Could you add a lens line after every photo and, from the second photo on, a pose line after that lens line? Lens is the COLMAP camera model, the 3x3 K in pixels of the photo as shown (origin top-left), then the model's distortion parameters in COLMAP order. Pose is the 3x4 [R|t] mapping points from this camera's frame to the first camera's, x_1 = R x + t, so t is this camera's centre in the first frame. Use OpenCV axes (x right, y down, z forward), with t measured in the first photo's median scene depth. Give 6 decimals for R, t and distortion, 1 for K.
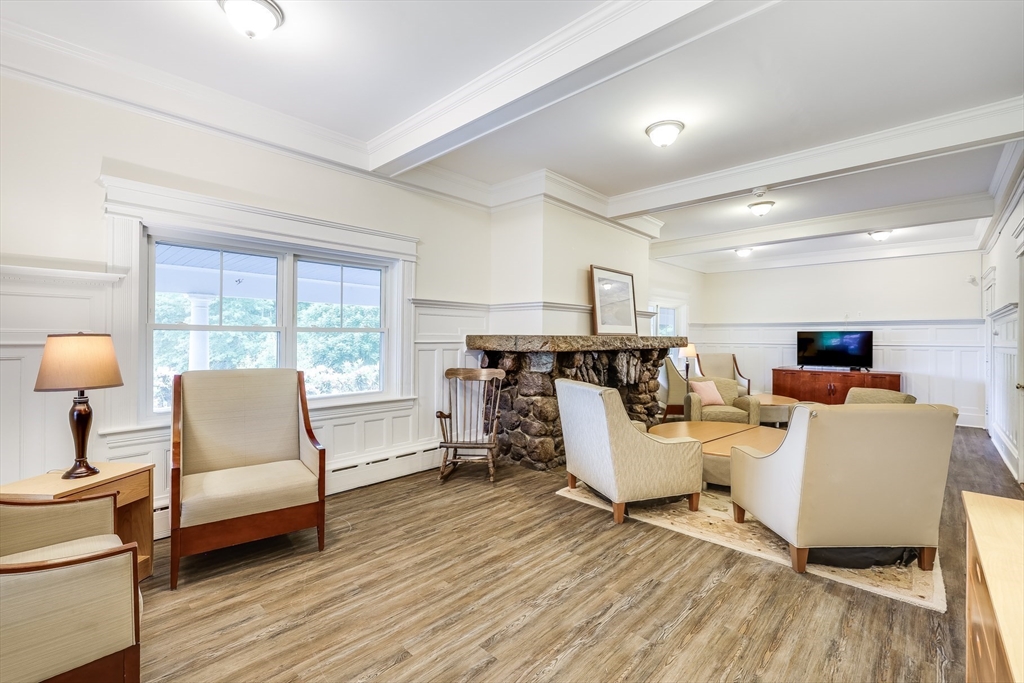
lens RADIAL K [[426.5, 0, 526.2], [0, 426.5, 342.0], [0, 0, 1]] dist [0.005307, 0.000088]
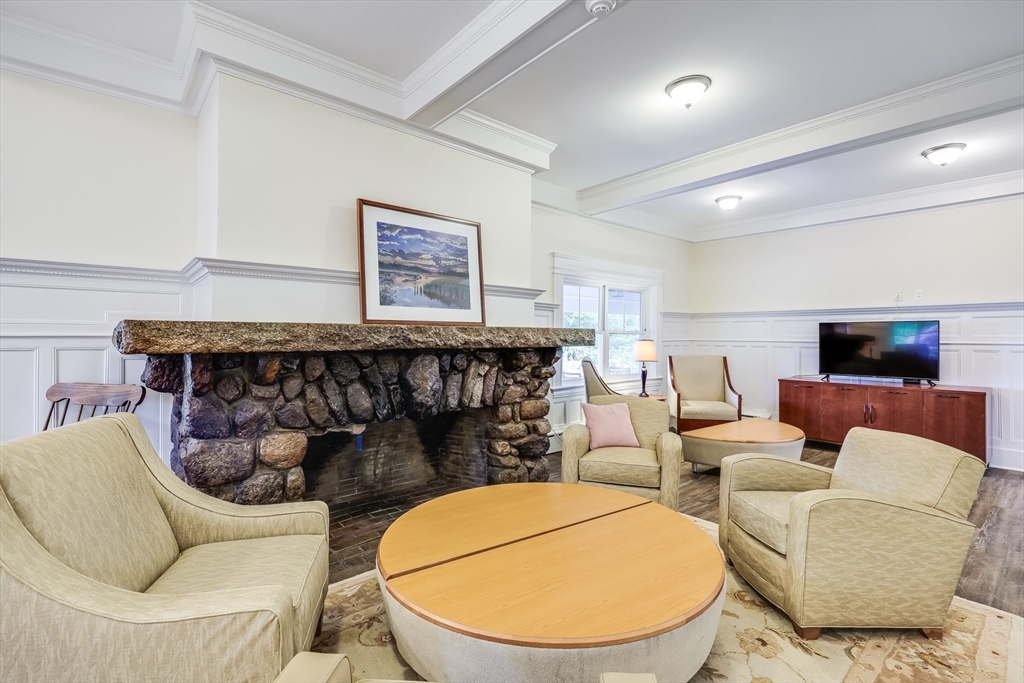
lens RADIAL K [[460.6, 0, 513.5], [0, 460.6, 337.8], [0, 0, 1]] dist [0.000926, -0.001060]
pose [[0.993623, 0.001558, -0.112739, 0.353896], [-0.002116, 0.999986, -0.004832, 0.004156], [0.112730, 0.005040, 0.993613, 0.349418]]
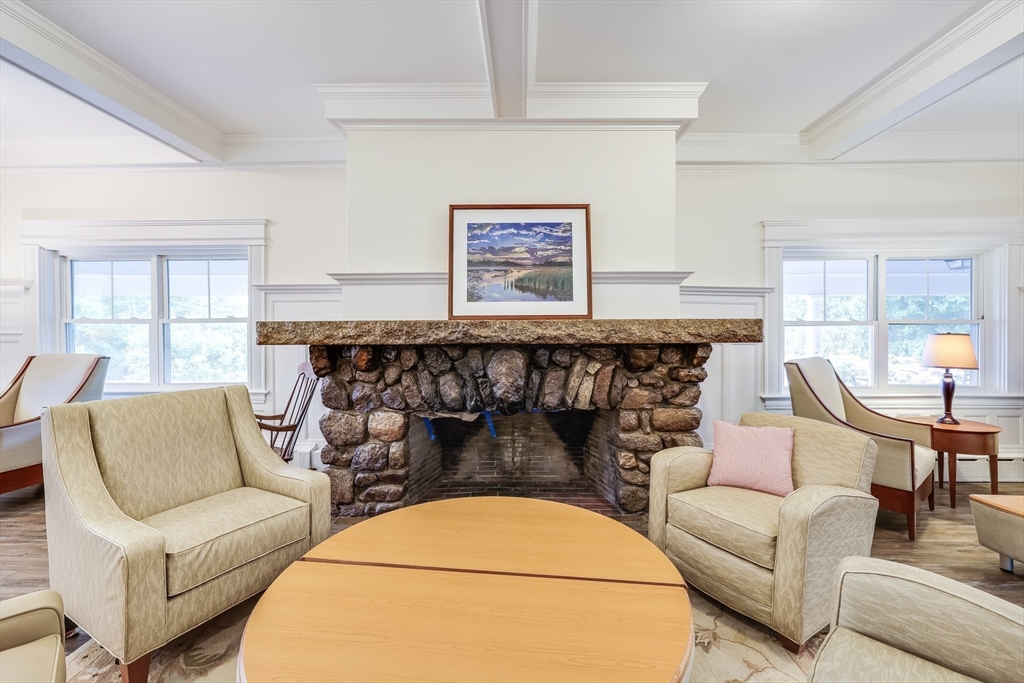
lens RADIAL K [[426.5, 0, 511.0], [0, 426.5, 330.9], [0, 0, 1]] dist [0.005307, 0.000088]
pose [[0.677899, -0.004567, -0.735141, 0.552285], [0.000477, 0.999983, -0.005773, 0.002899], [0.735155, 0.003563, 0.677890, 0.539754]]
